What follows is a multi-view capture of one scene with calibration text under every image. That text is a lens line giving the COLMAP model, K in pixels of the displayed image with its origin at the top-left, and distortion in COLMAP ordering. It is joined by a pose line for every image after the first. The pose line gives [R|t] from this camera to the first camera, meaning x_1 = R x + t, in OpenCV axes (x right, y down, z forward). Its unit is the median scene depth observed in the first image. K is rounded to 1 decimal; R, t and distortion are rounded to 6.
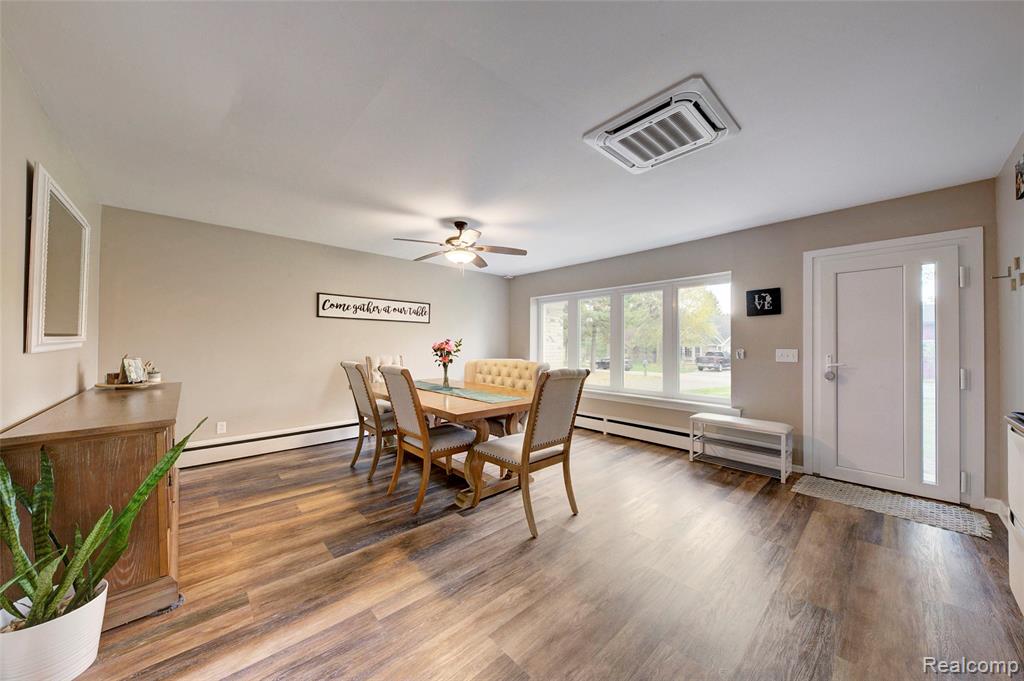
lens RADIAL K [[353.3, 0, 514.2], [0, 353.3, 341.6], [0, 0, 1]] dist [0.012841, -0.008206]
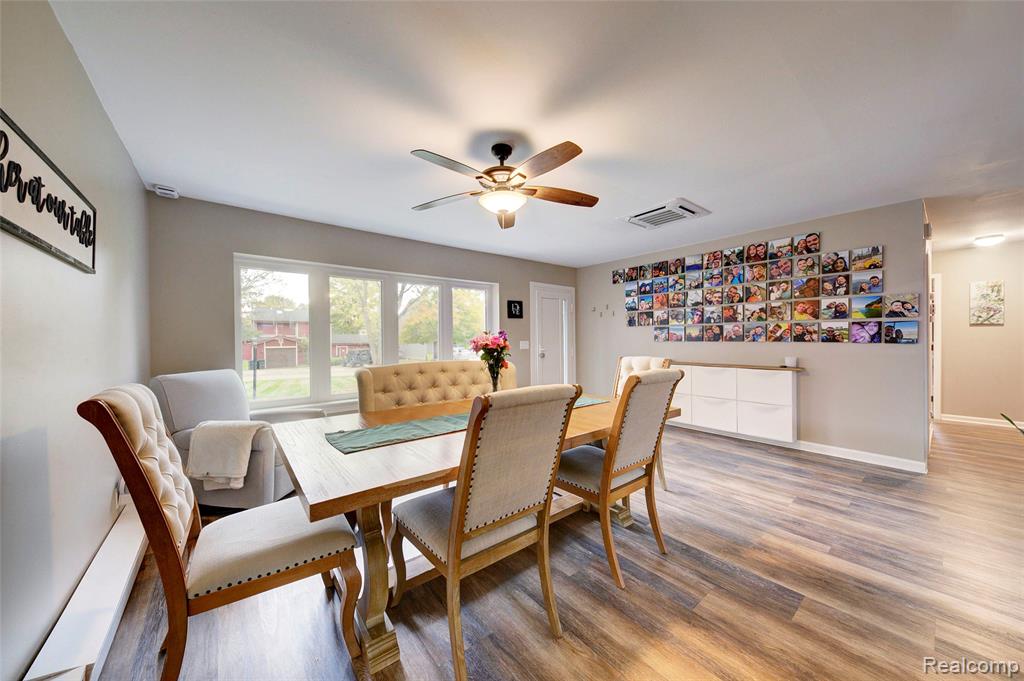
lens RADIAL K [[353.3, 0, 514.2], [0, 353.3, 341.6], [0, 0, 1]] dist [0.012841, -0.008206]
pose [[0.062068, -0.012486, 0.997994, -0.787385], [-0.000668, 0.999921, 0.012552, 0.004135], [-0.998072, -0.001446, 0.062055, 0.937392]]
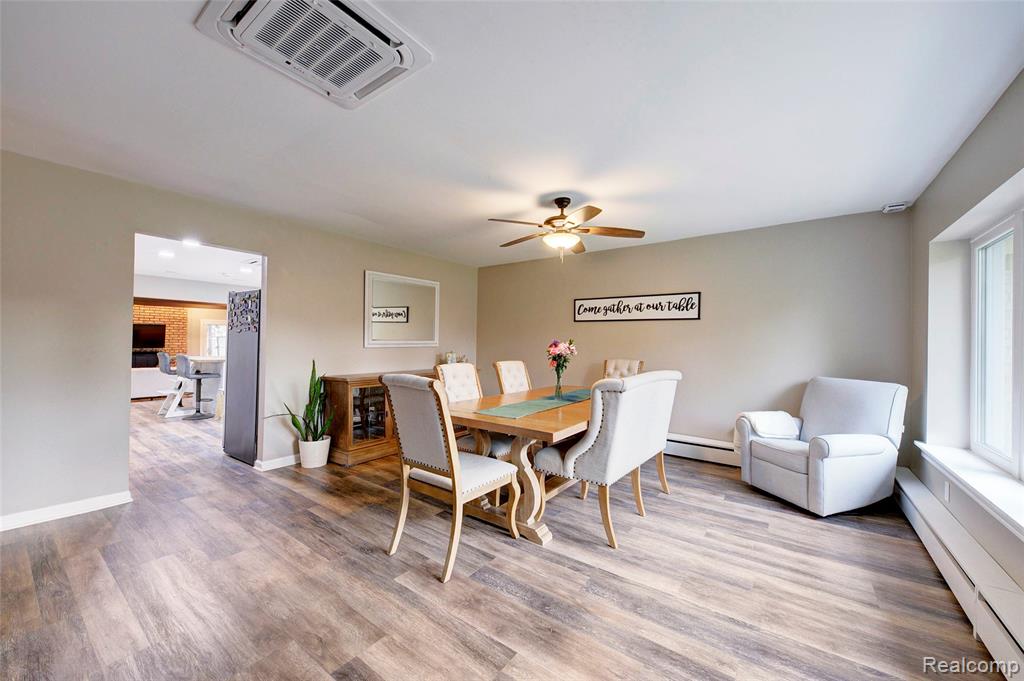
lens RADIAL K [[387.1, 0, 512.0], [0, 387.1, 340.5], [0, 0, 1]] dist [-0.000026, -0.000006]
pose [[0.185458, -0.010163, -0.982600, 0.710735], [-0.006342, 0.999913, -0.011539, 0.004801], [0.982632, 0.008371, 0.185378, 0.718953]]
